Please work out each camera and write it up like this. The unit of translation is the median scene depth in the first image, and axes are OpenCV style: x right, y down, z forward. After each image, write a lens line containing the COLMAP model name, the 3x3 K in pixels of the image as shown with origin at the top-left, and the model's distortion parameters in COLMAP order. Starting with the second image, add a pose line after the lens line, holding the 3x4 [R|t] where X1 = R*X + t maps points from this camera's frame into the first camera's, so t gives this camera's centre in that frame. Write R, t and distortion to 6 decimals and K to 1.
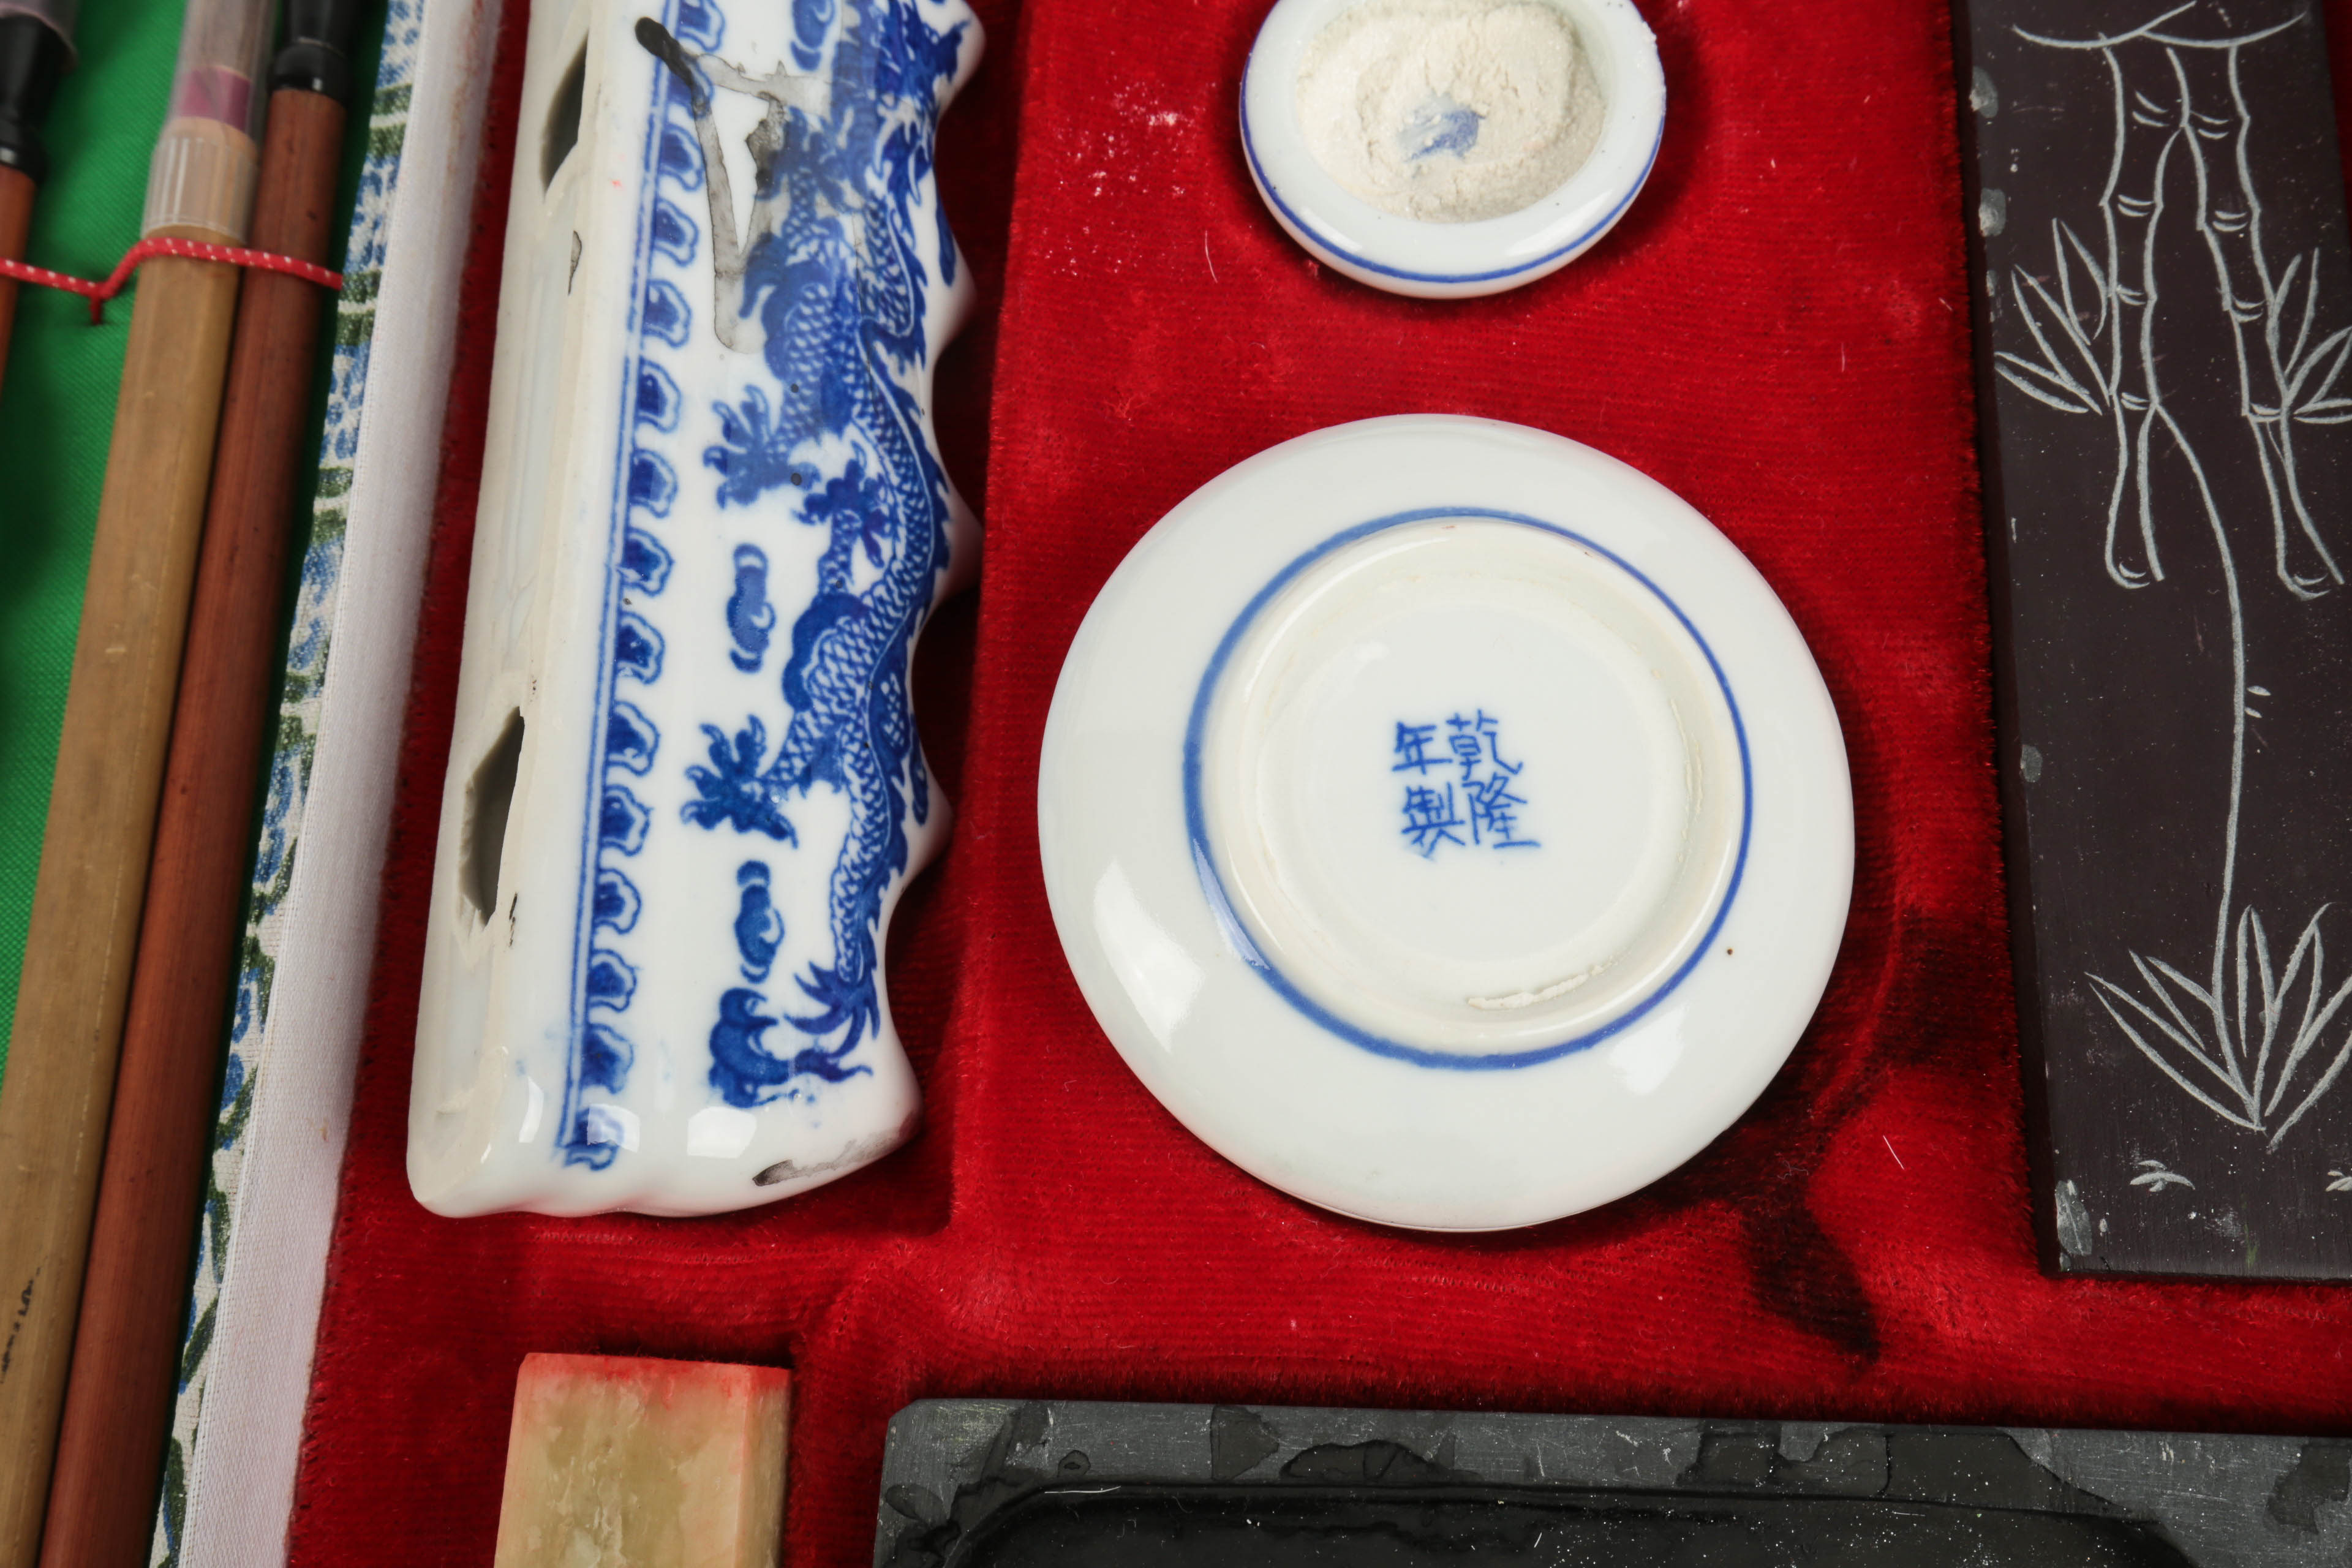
lens RADIAL K [[2137.0, 0, 1190.0], [0, 2137.0, 790.0], [0, 0, 1]] dist [0.027919, 0.000000]
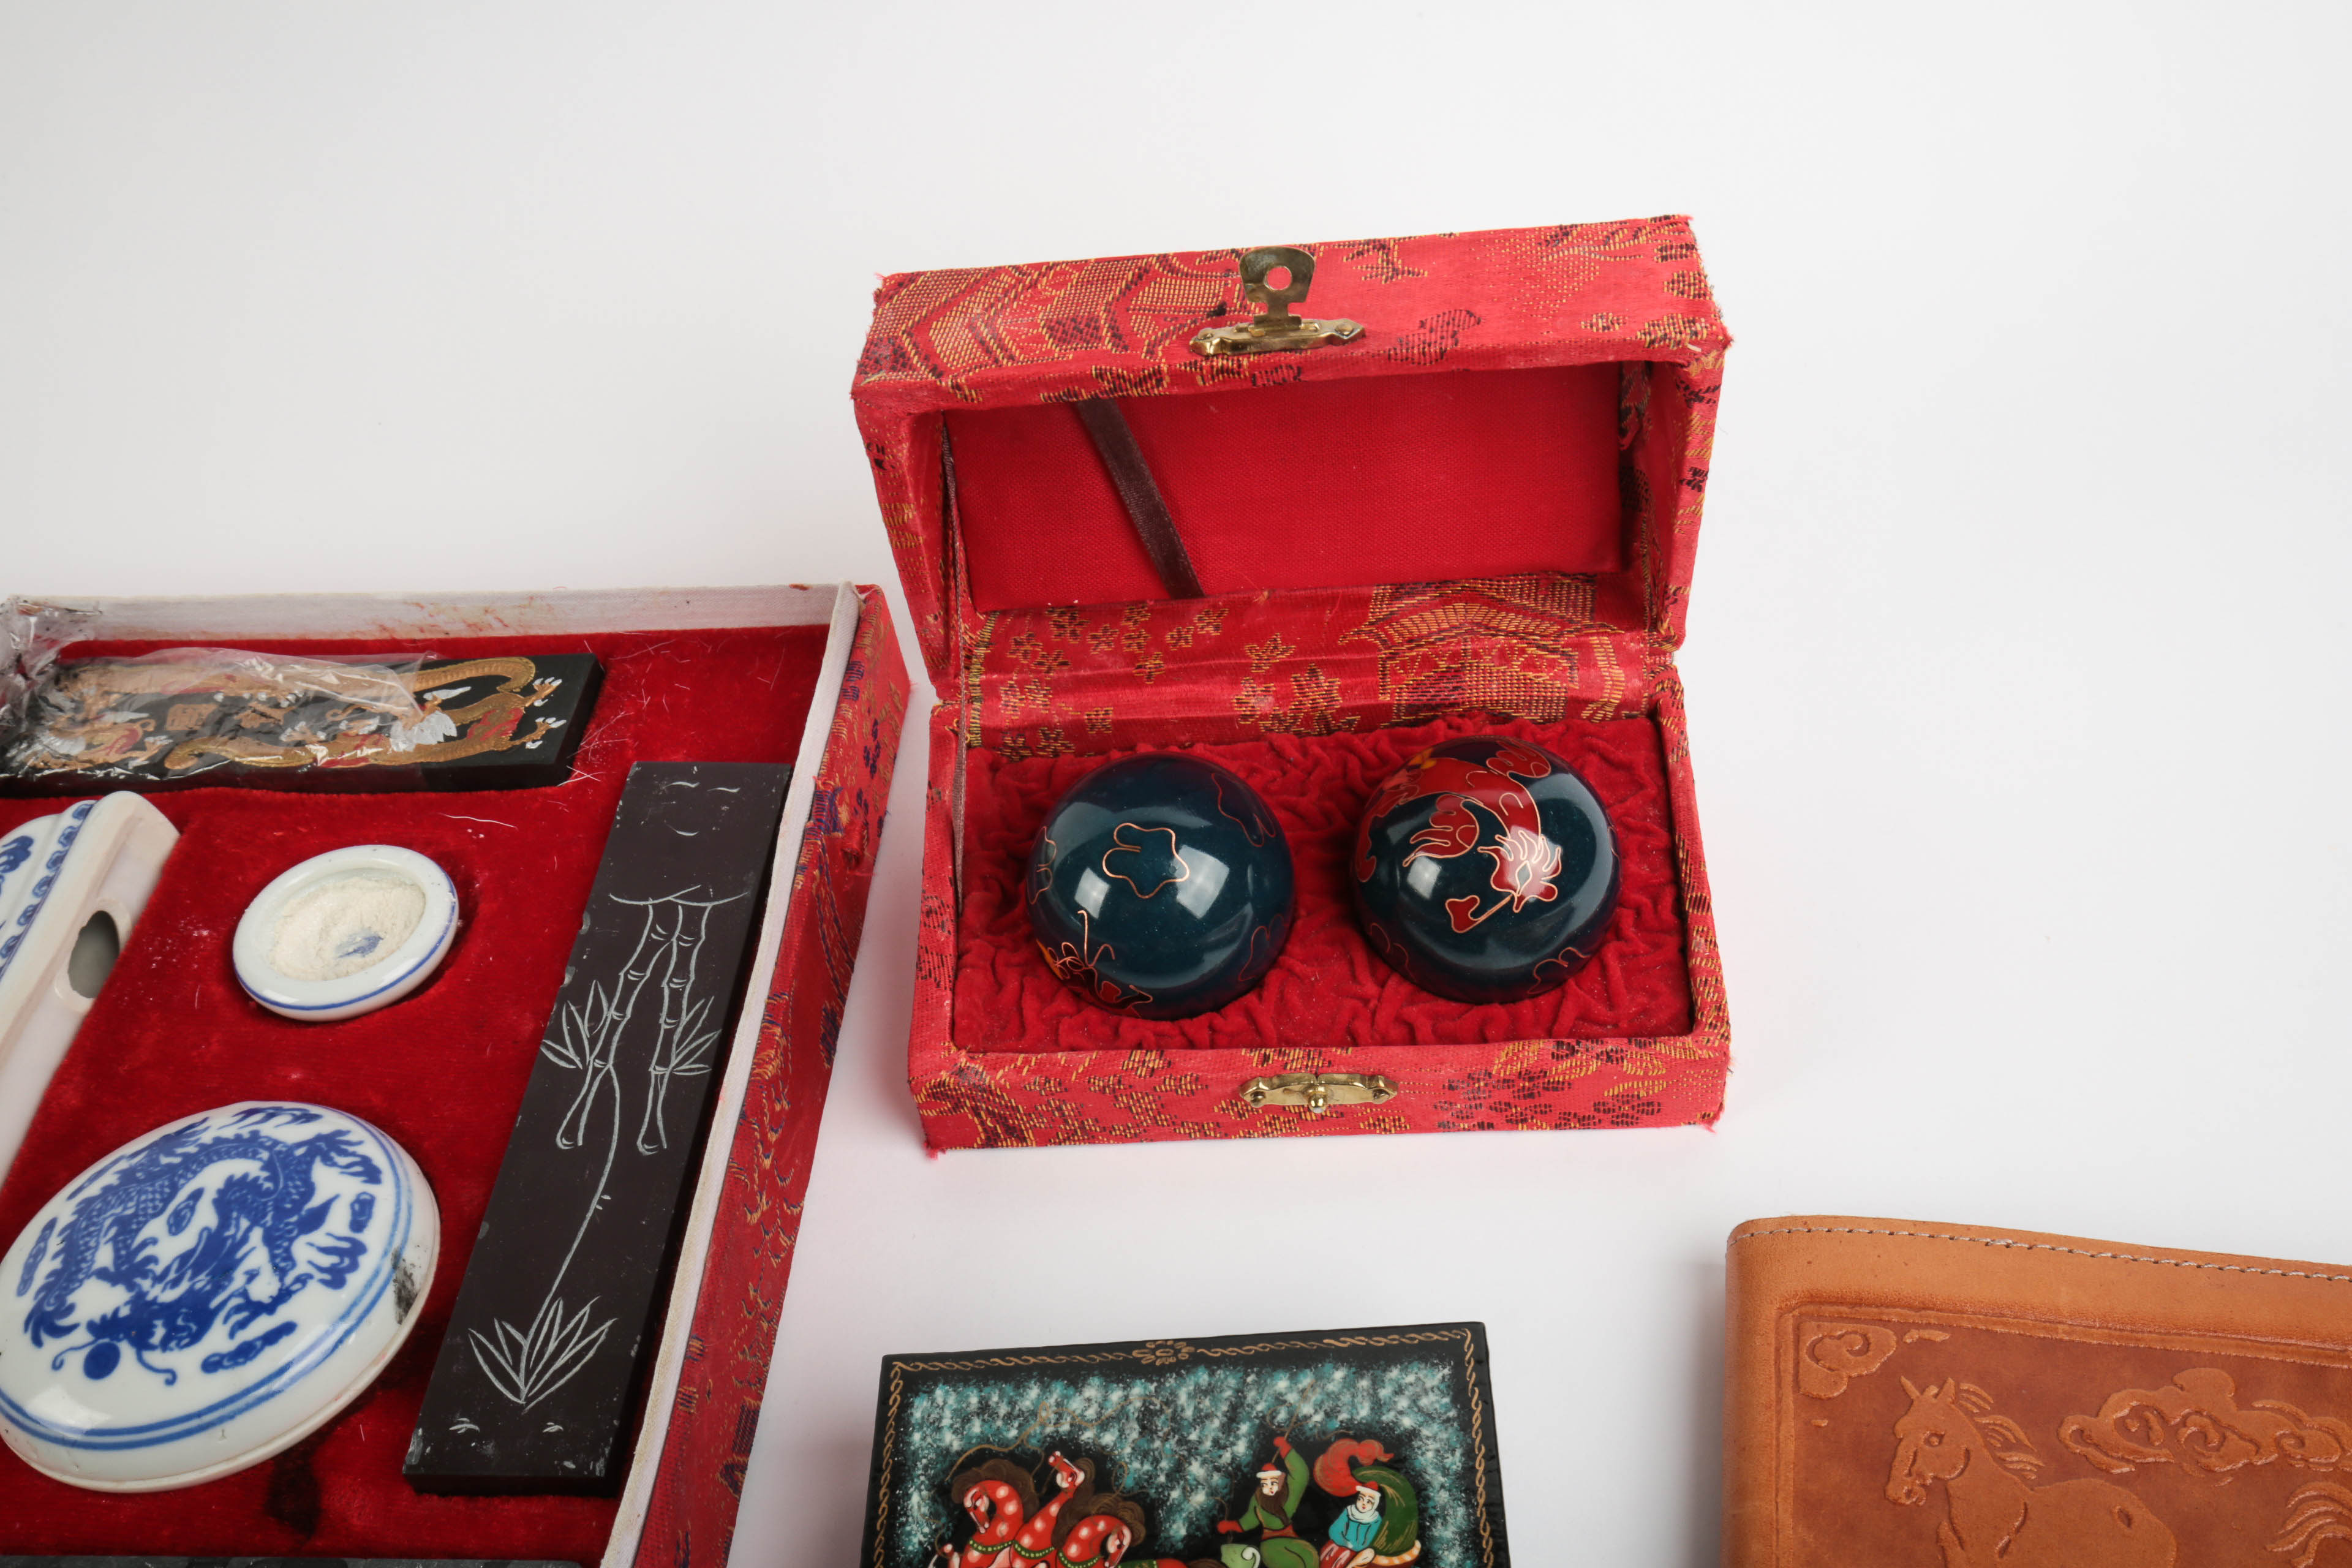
lens RADIAL K [[2137.0, 0, 1190.1], [0, 2137.0, 793.6], [0, 0, 1]] dist [0.027919, 0.000000]
pose [[0.999714, 0.019564, -0.013737, 1.007239], [-0.023626, 0.896098, -0.443228, 0.459947], [0.003638, 0.443426, 0.896304, -0.880889]]
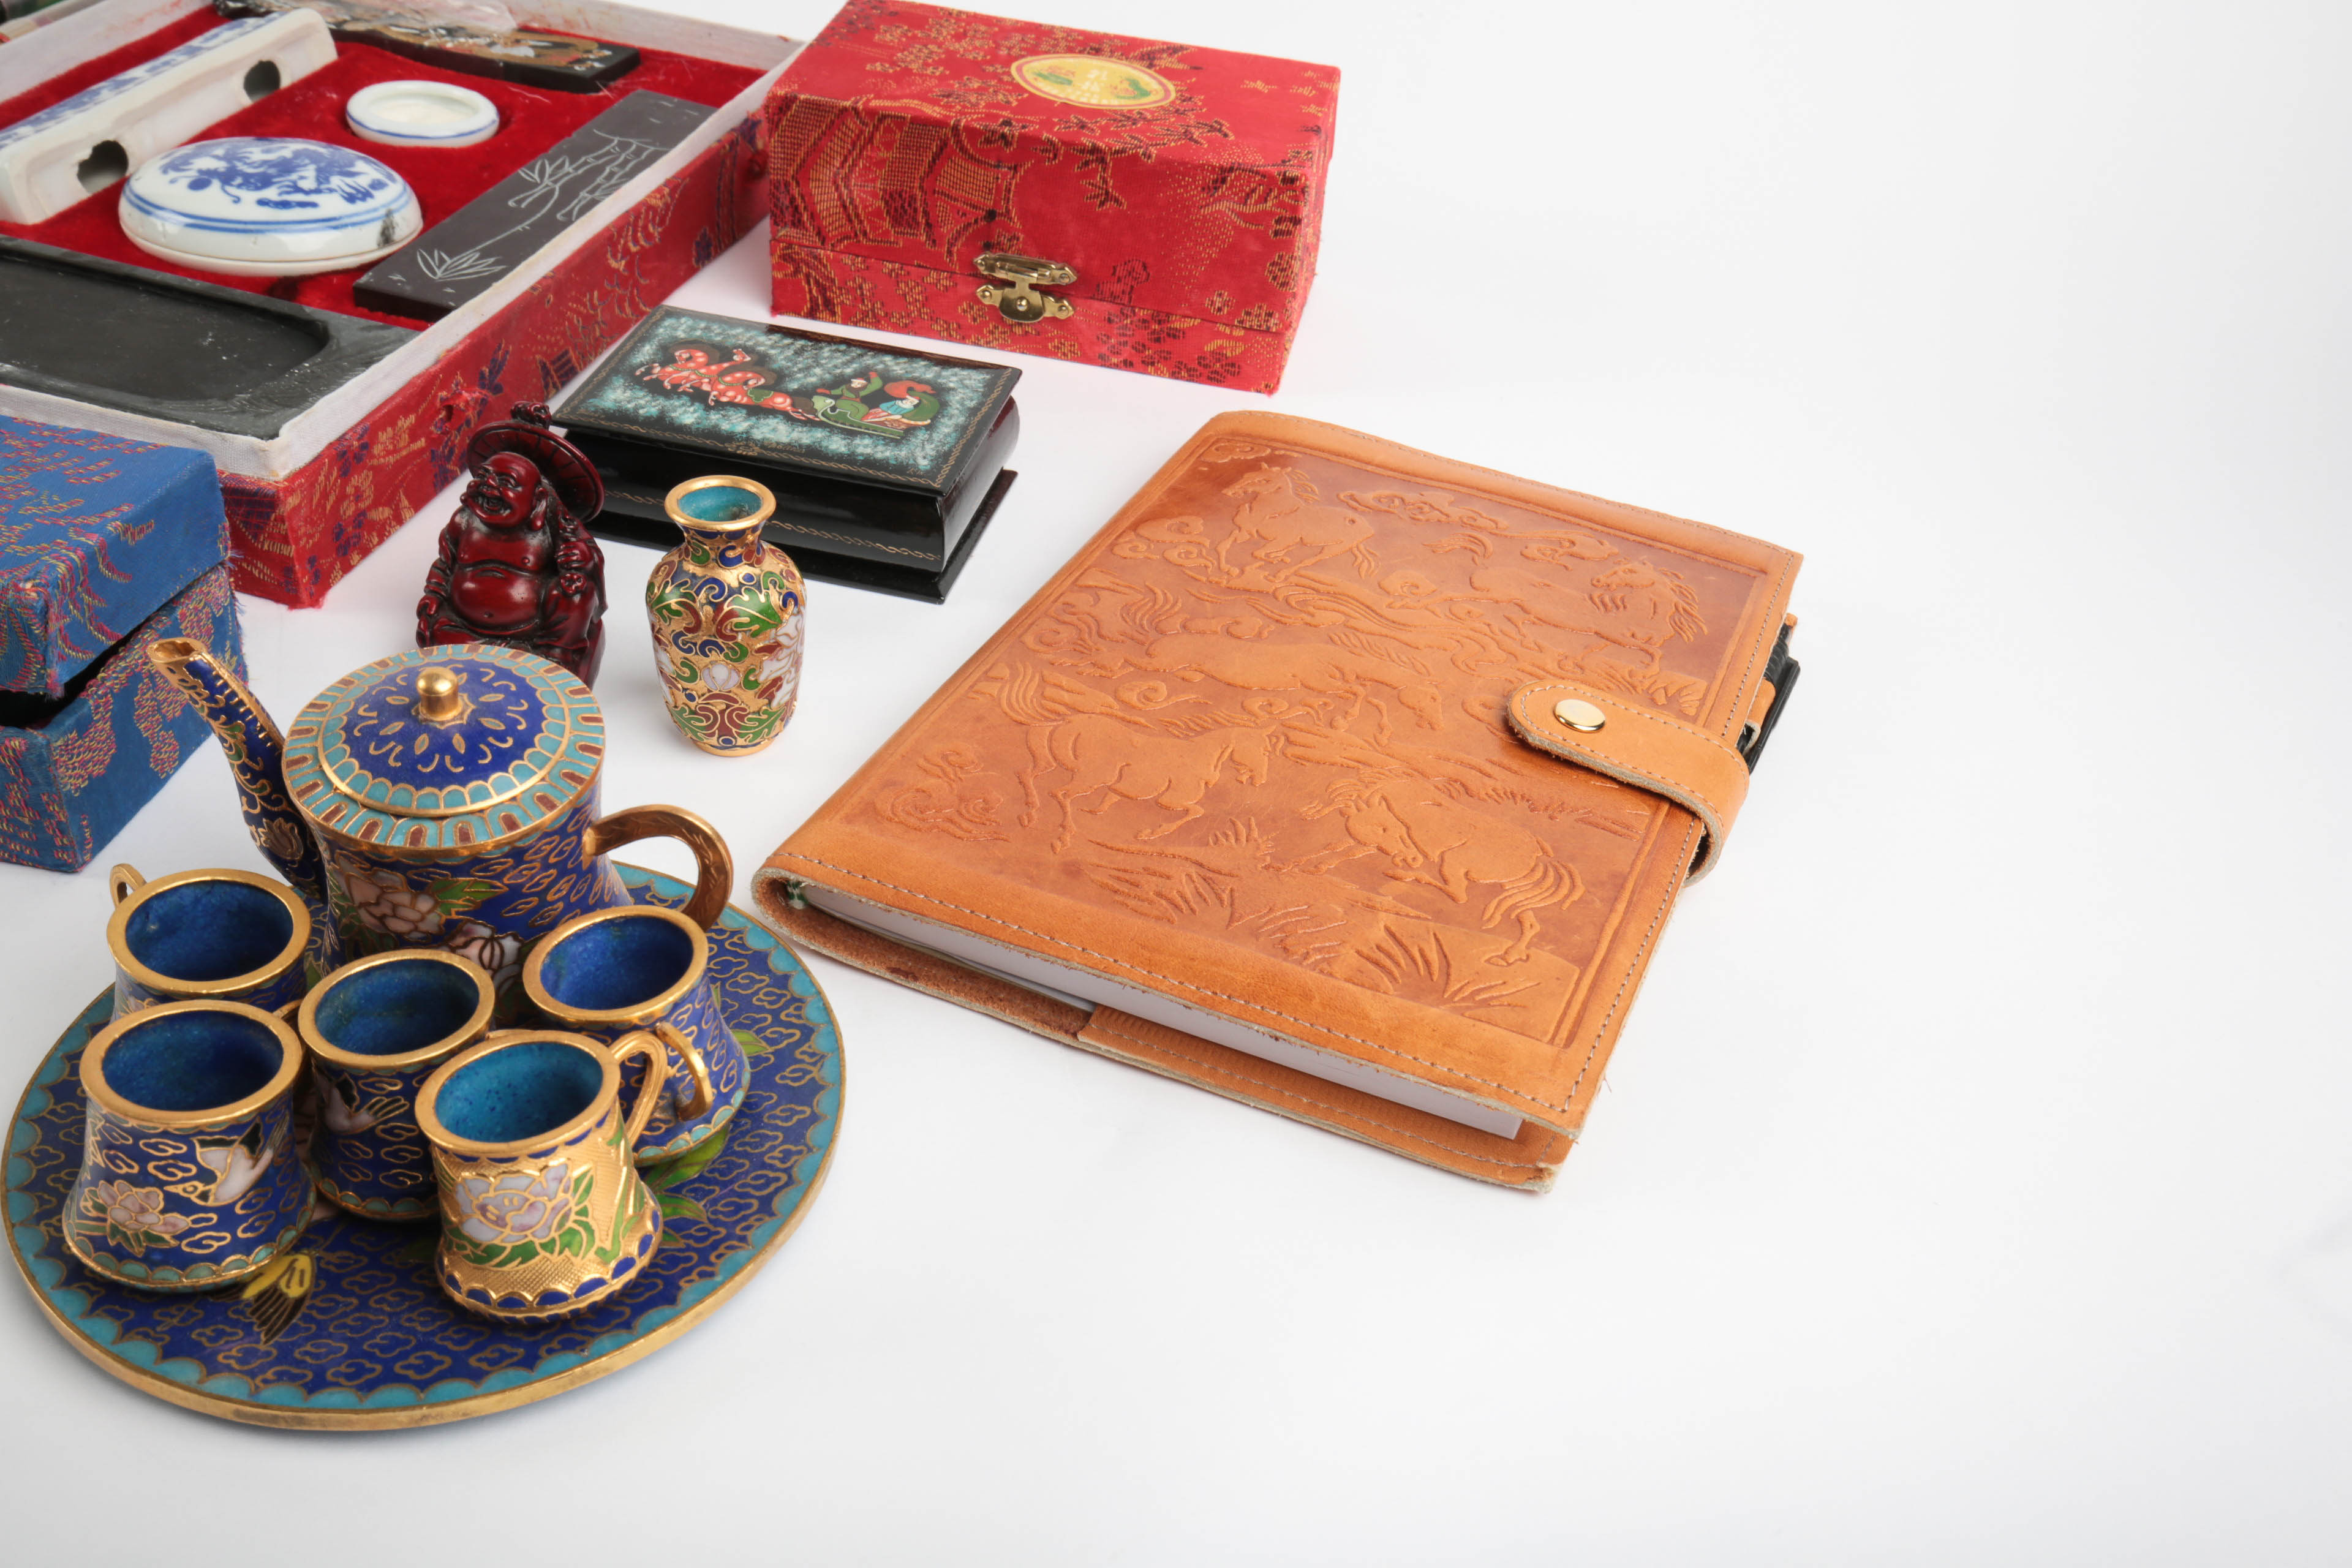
lens RADIAL K [[2137.0, 0, 1183.6], [0, 2137.0, 801.2], [0, 0, 1]] dist [0.027919, 0.000000]
pose [[0.954169, 0.289360, -0.076367, 1.786696], [-0.280505, 0.775805, -0.565193, 1.975852], [-0.104298, 0.560711, 0.821416, -1.109872]]
